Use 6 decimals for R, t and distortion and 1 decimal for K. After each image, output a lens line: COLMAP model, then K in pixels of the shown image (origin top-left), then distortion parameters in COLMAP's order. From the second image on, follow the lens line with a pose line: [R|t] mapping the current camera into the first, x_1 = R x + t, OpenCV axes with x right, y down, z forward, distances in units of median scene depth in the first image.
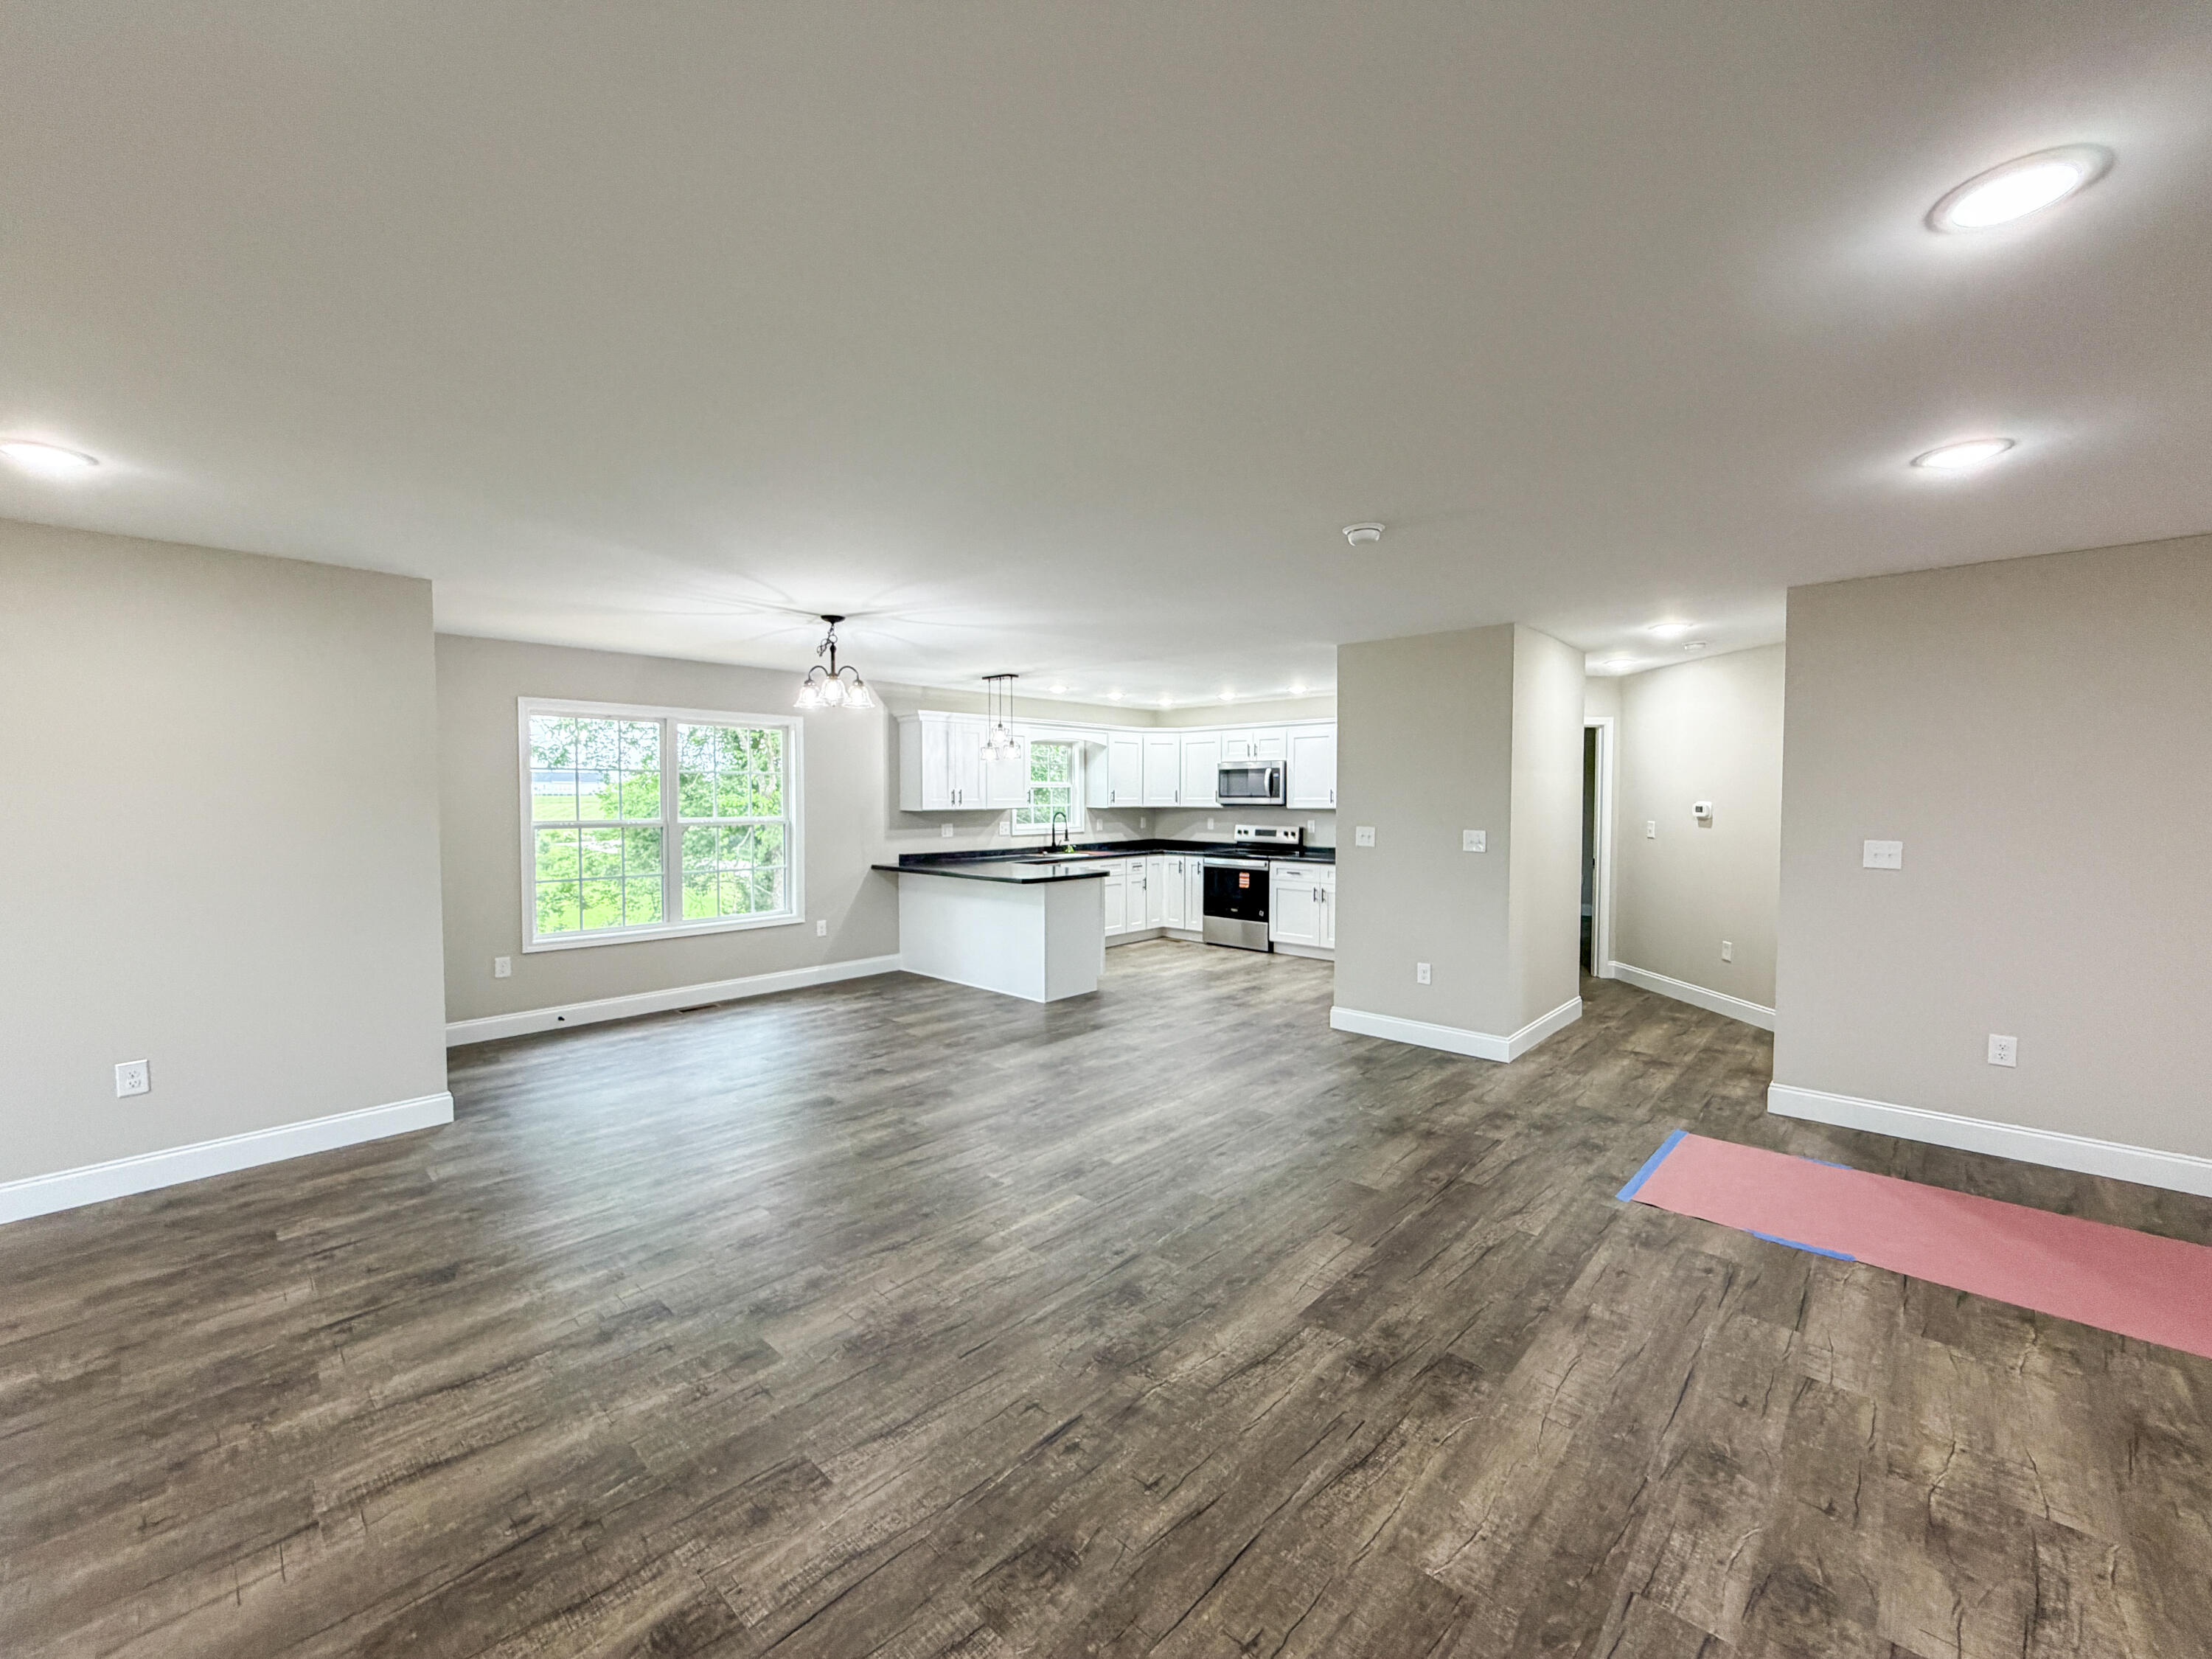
lens RADIAL K [[892.2, 0, 1108.7], [0, 892.2, 811.1], [0, 0, 1]] dist [-0.004024, 0.001584]
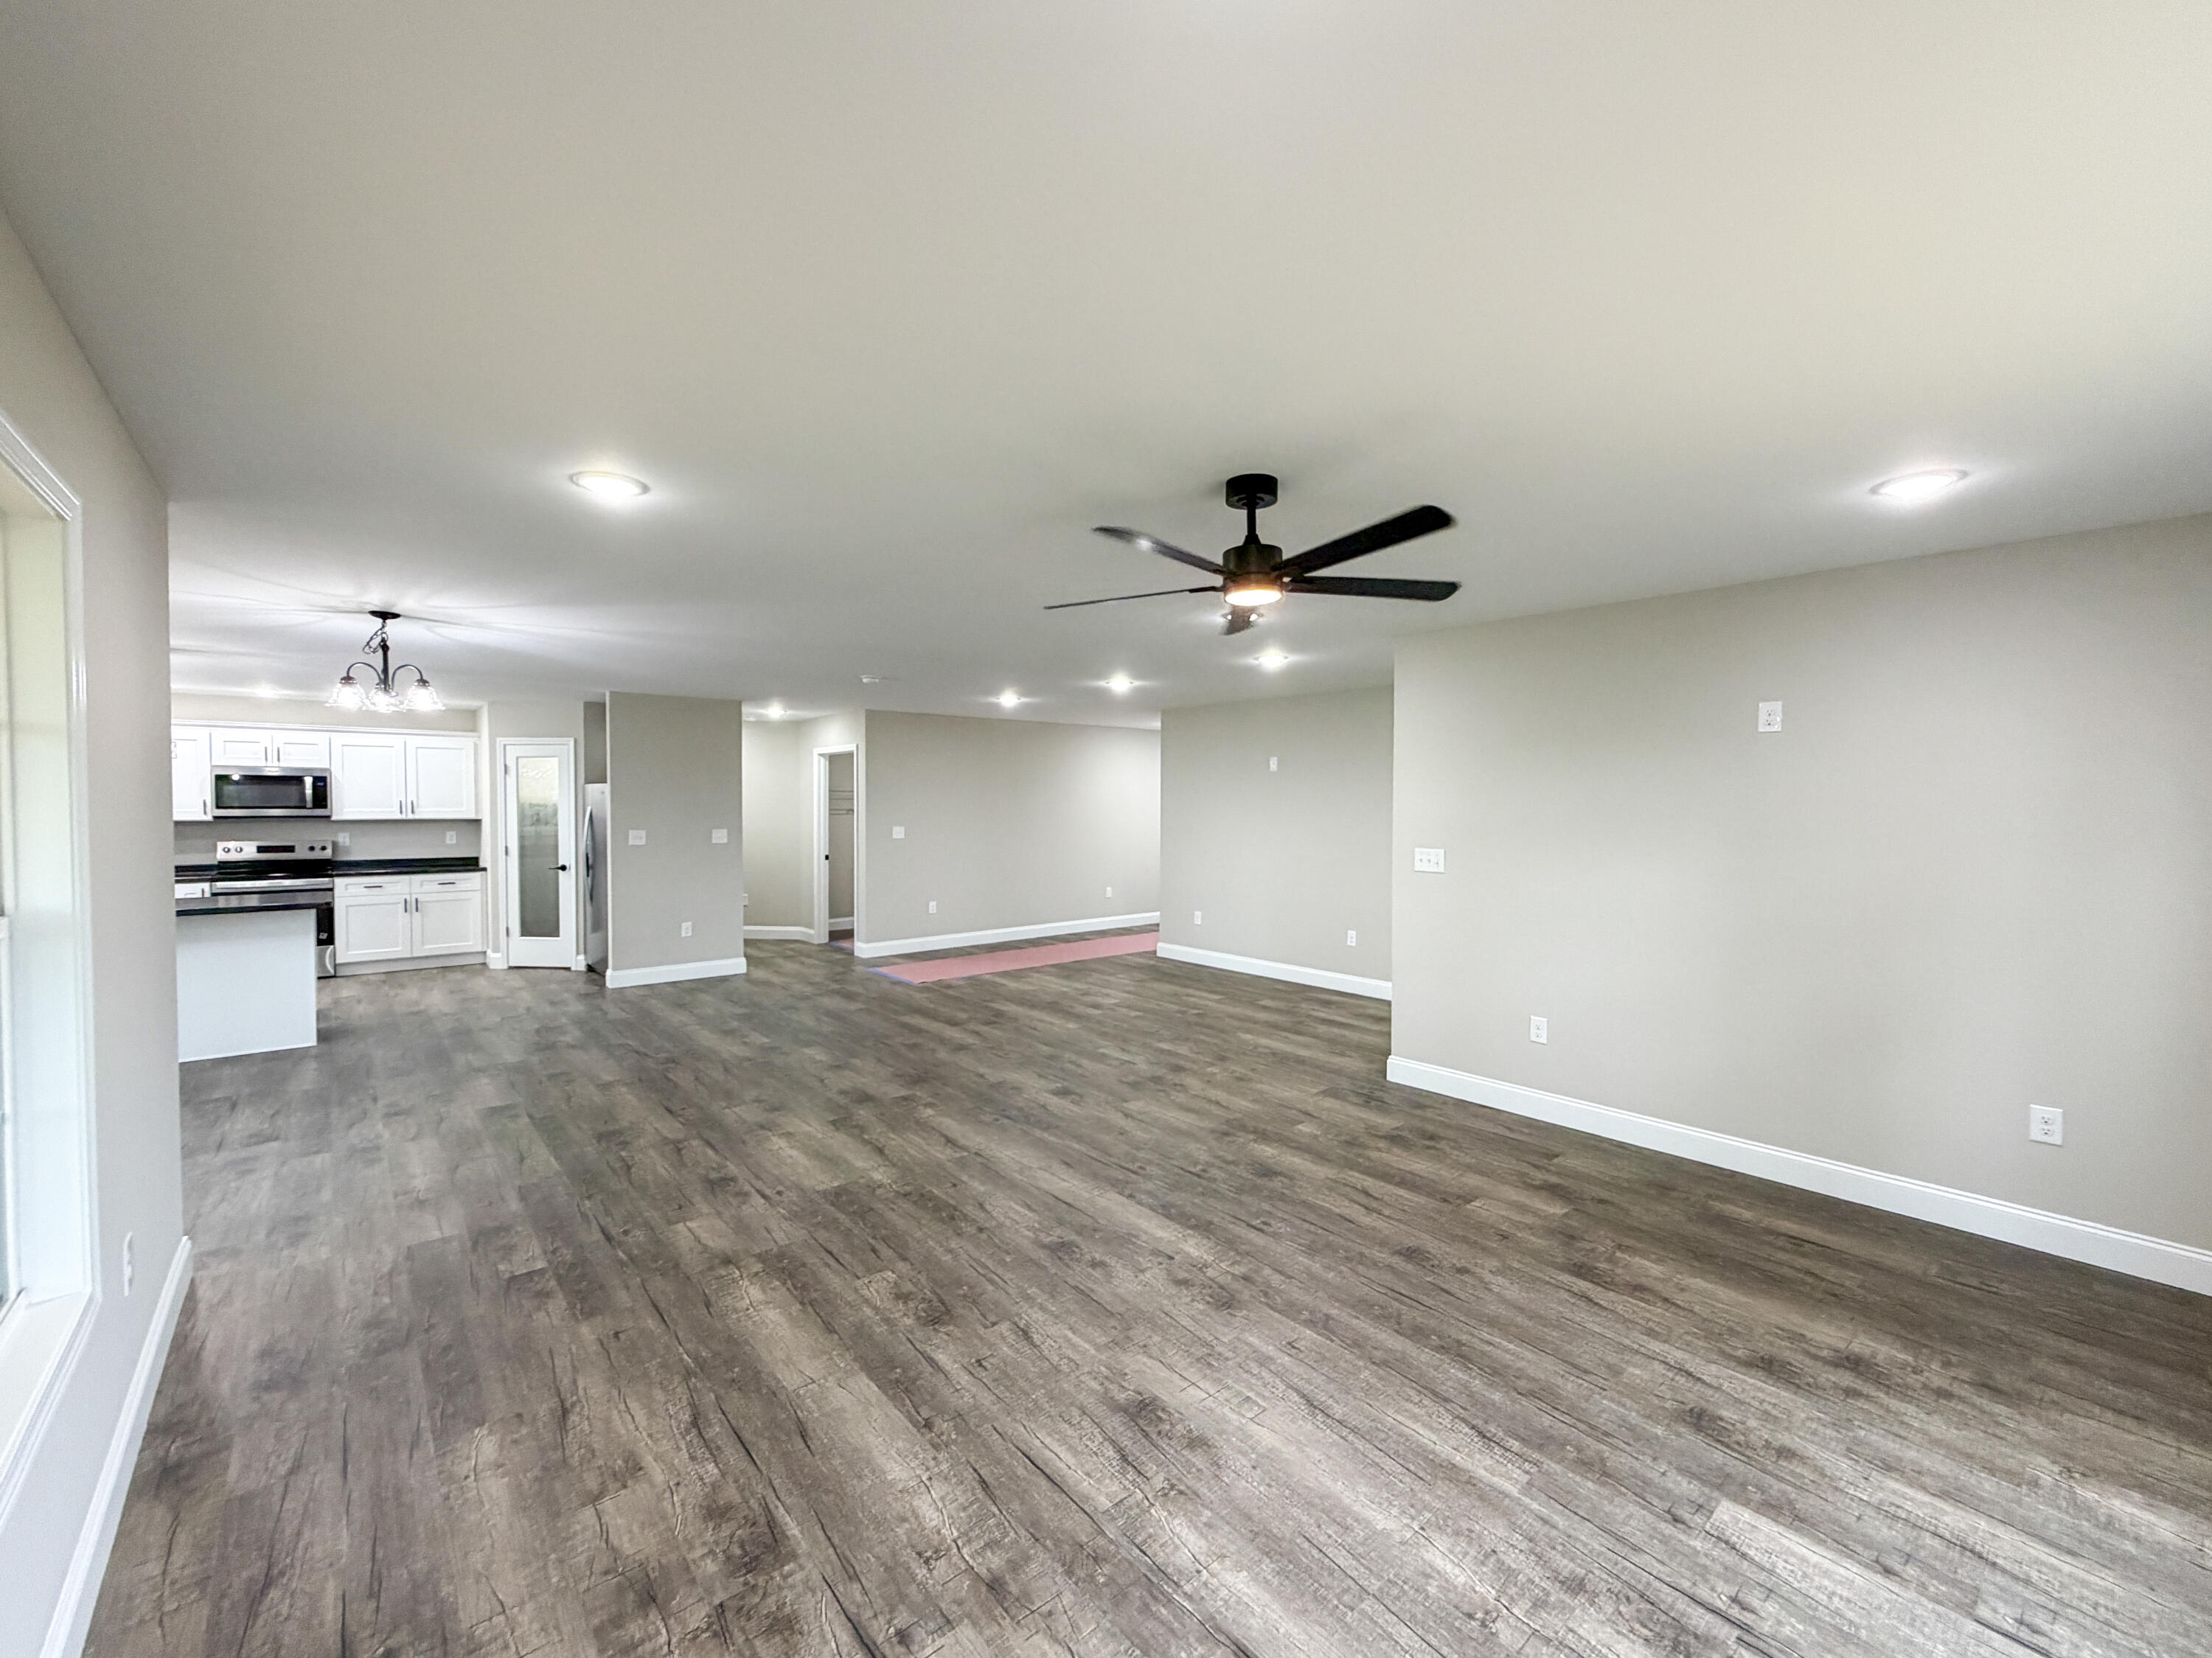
lens RADIAL K [[892.1, 0, 1094.8], [0, 892.1, 822.7], [0, 0, 1]] dist [-0.004024, 0.001584]
pose [[0.128961, -0.019222, 0.991463, -0.838668], [0.014772, 0.999738, 0.017461, -0.006974], [-0.991540, 0.012395, 0.129211, 0.122675]]
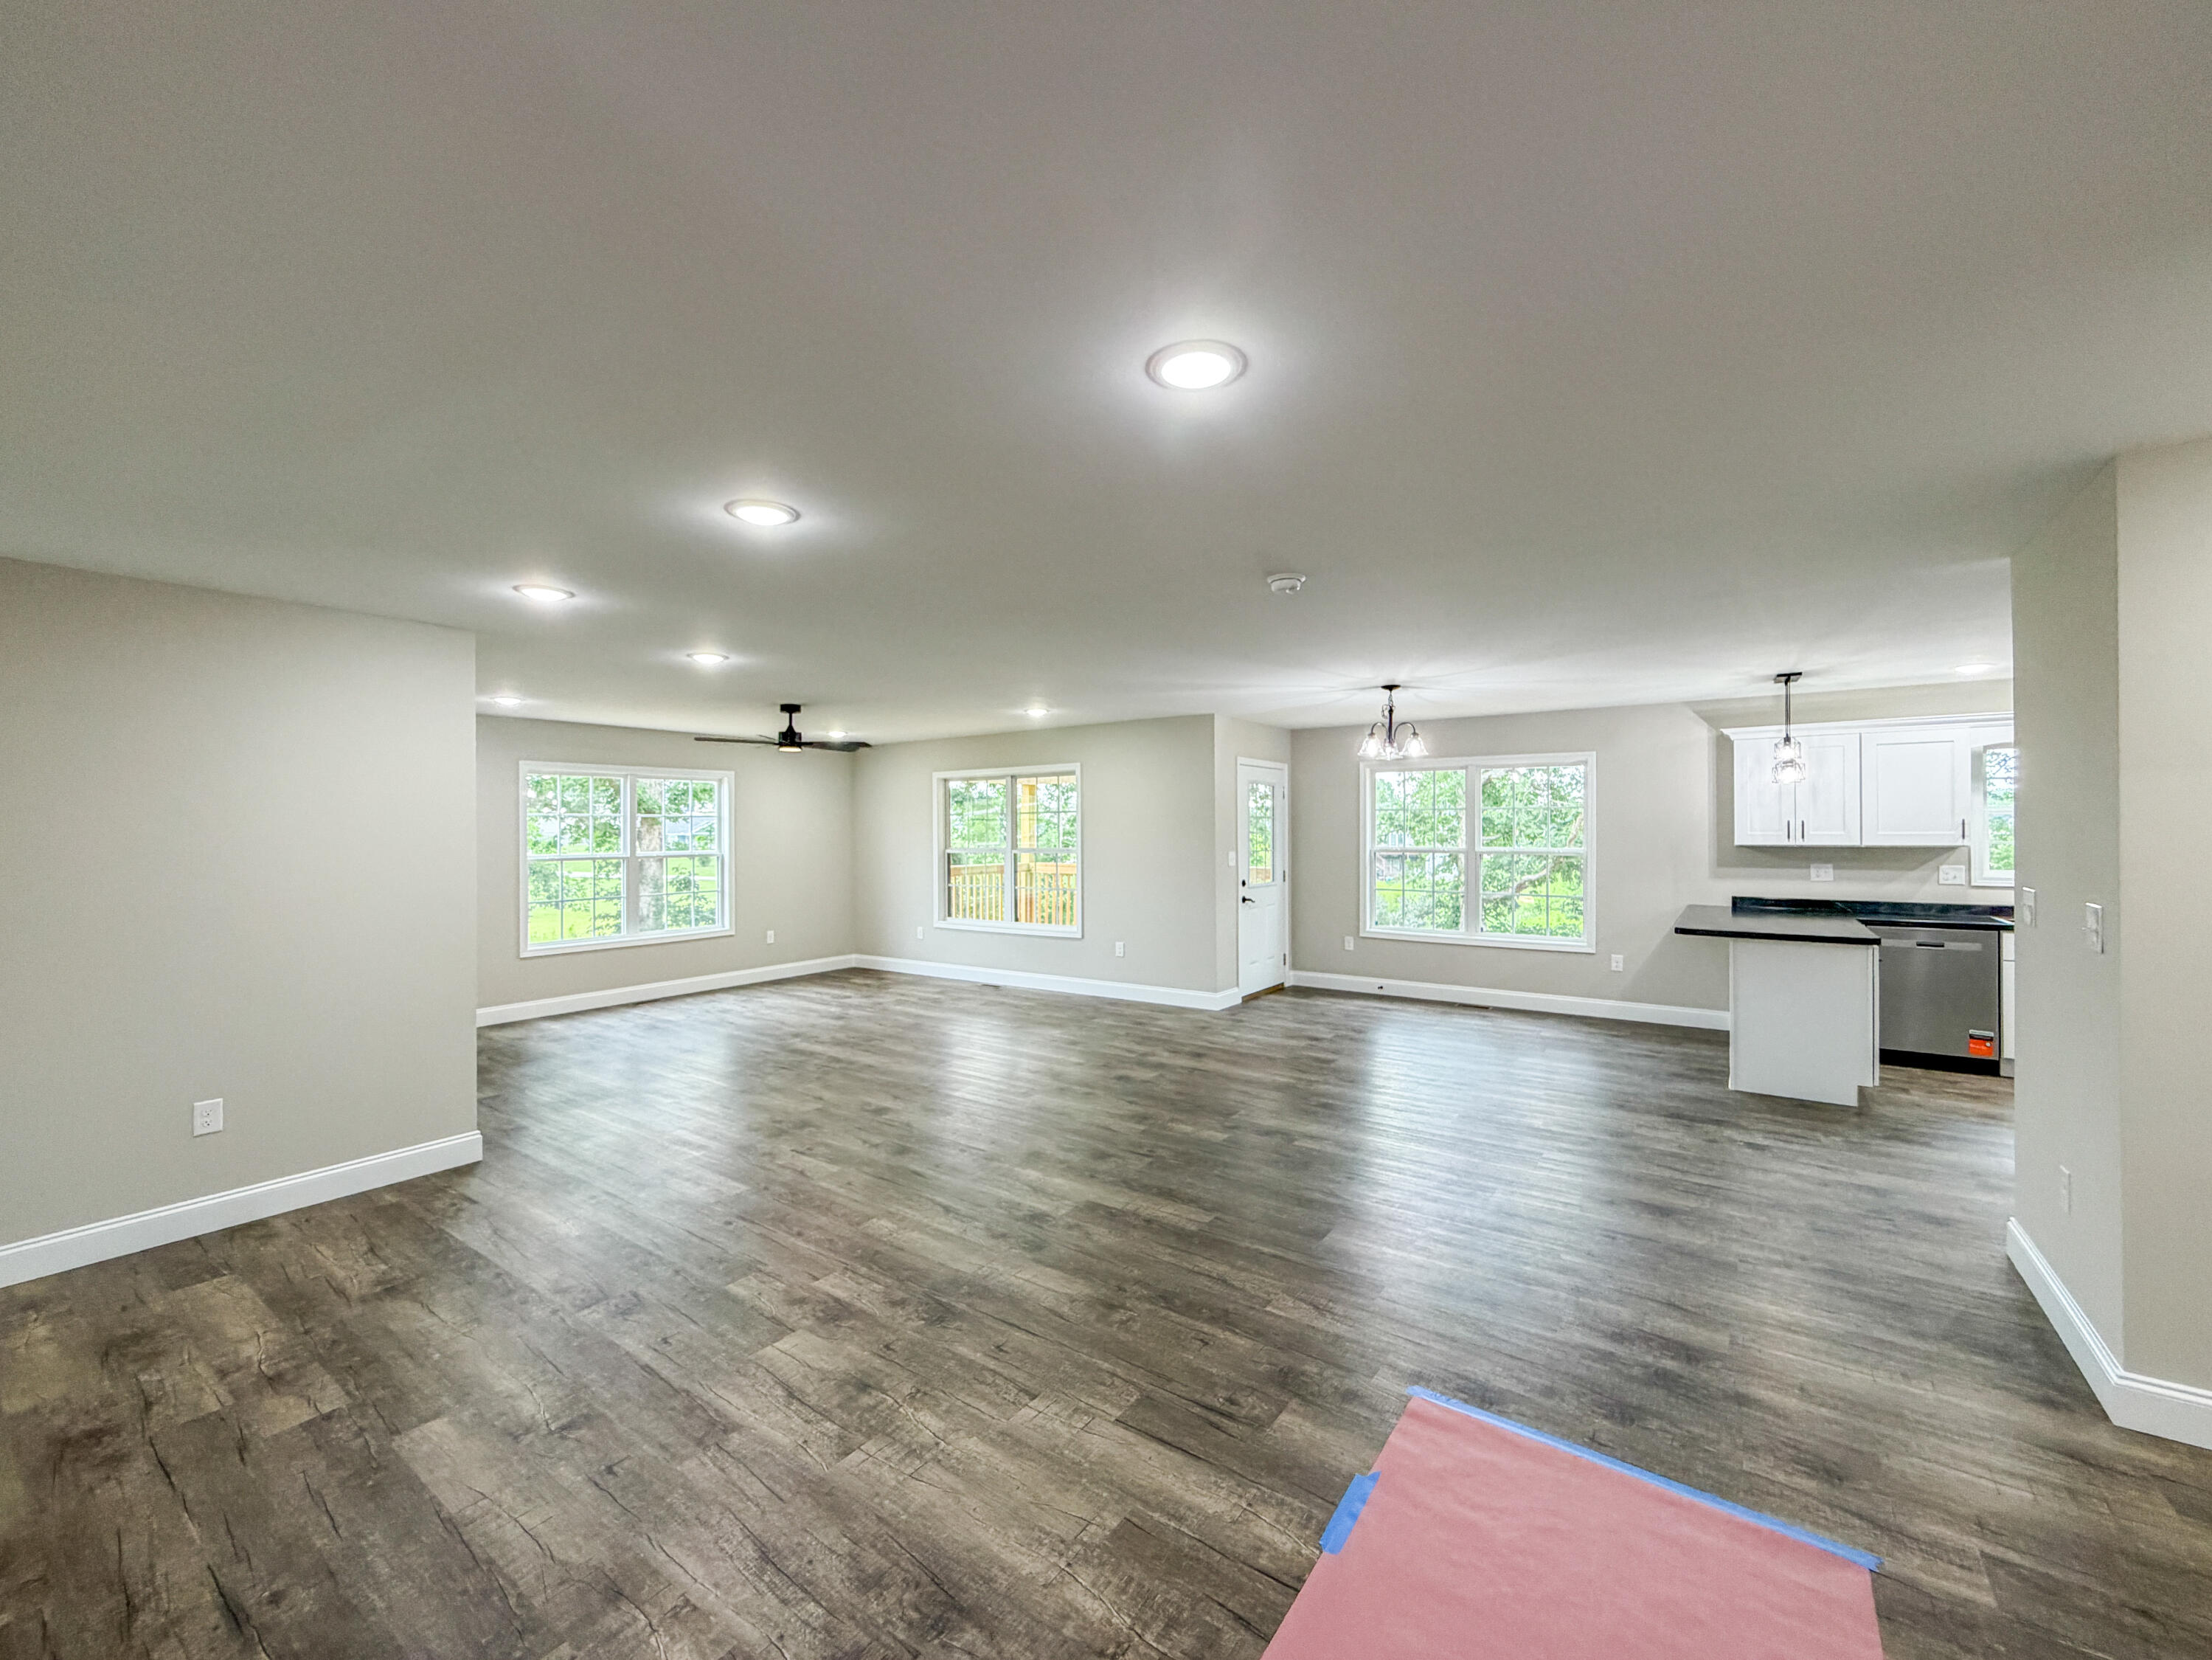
lens RADIAL K [[892.3, 0, 1096.9], [0, 892.3, 830.0], [0, 0, 1]] dist [-0.004024, 0.001584]
pose [[0.125228, 0.003532, -0.992122, 0.651298], [-0.011787, 0.999928, 0.002072, -0.011868], [0.992058, 0.011435, 0.125261, 0.330658]]
